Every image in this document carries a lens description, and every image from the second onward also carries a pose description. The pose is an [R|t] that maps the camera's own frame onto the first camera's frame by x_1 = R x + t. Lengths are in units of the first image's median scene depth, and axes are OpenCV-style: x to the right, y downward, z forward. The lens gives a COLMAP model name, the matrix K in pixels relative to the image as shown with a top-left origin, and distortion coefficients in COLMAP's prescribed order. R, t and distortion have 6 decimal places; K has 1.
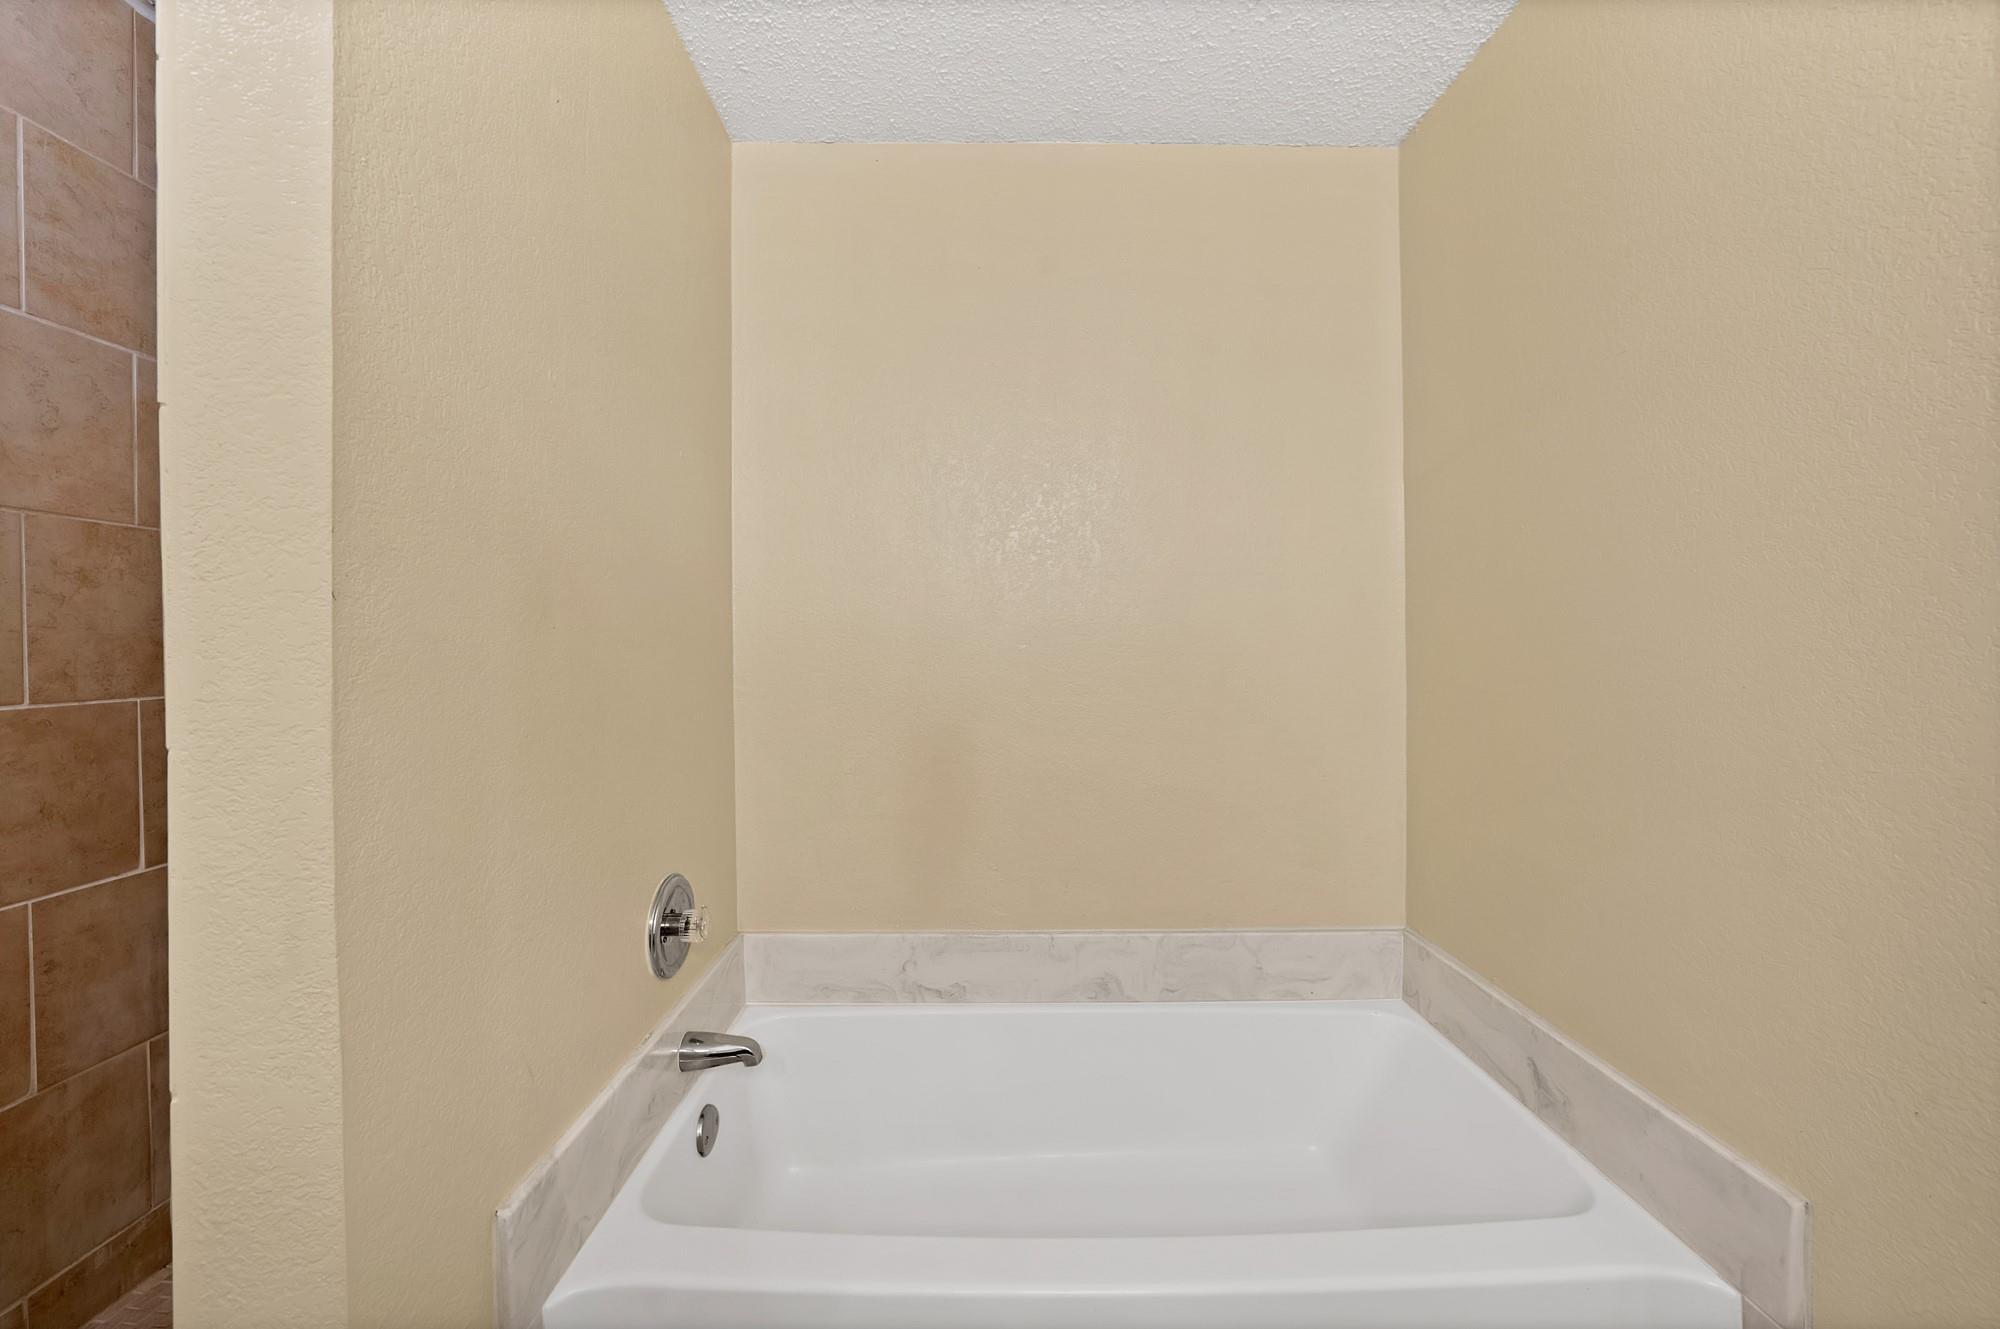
lens RADIAL K [[730.7, 0, 1005.8], [0, 730.7, 655.4], [0, 0, 1]] dist [0.000351, 0.002915]
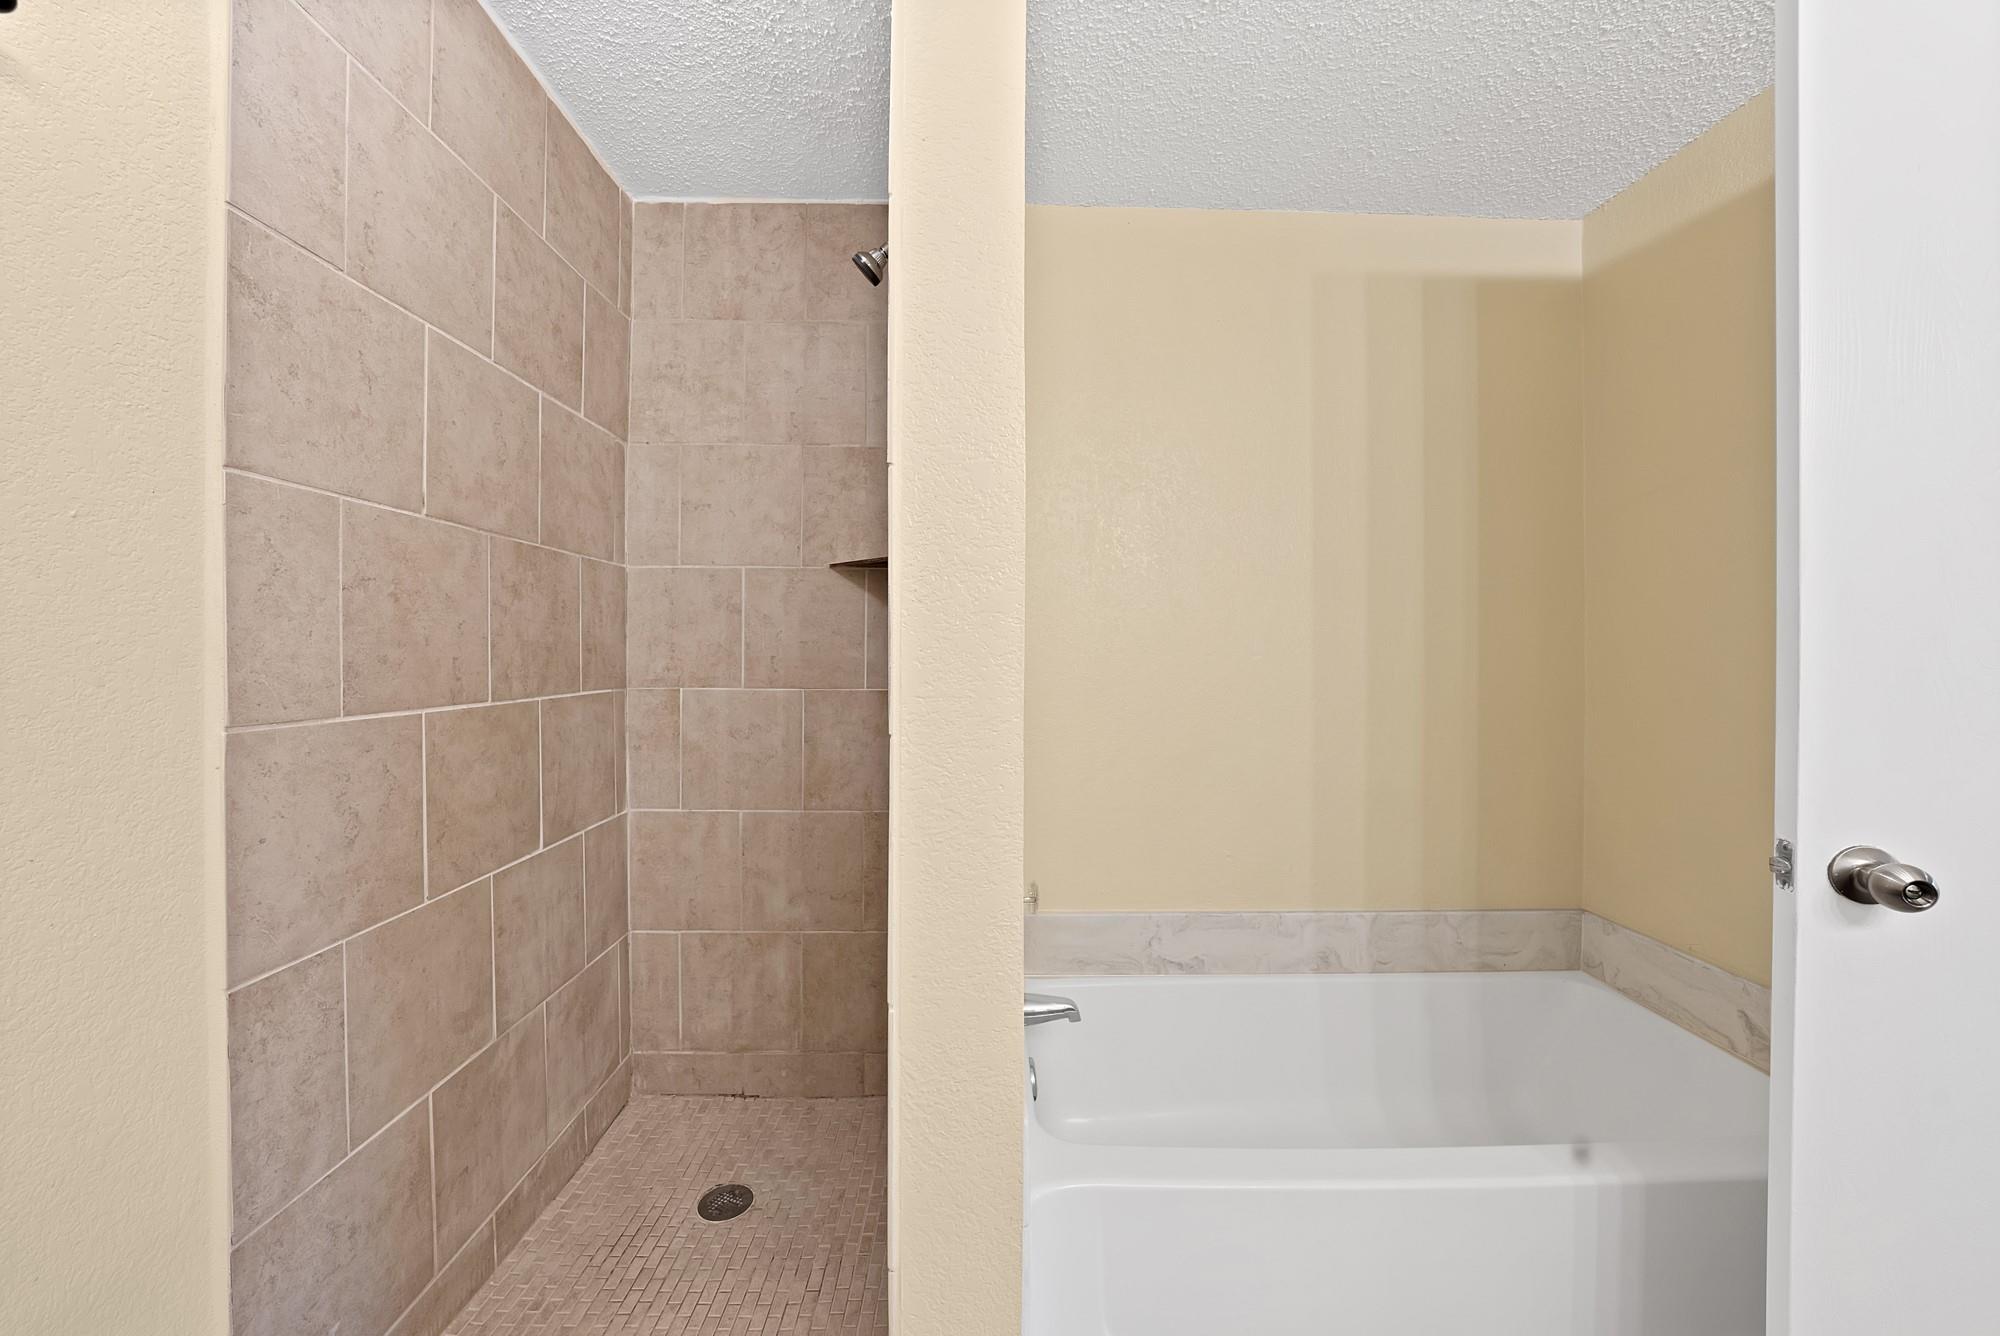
lens RADIAL K [[730.7, 0, 1002.4], [0, 730.7, 663.3], [0, 0, 1]] dist [0.000351, 0.002915]
pose [[0.999578, 0.007897, 0.027969, -0.525573], [-0.007874, 0.999969, -0.000939, 0.000843], [-0.027975, 0.000718, 0.999608, -0.150635]]
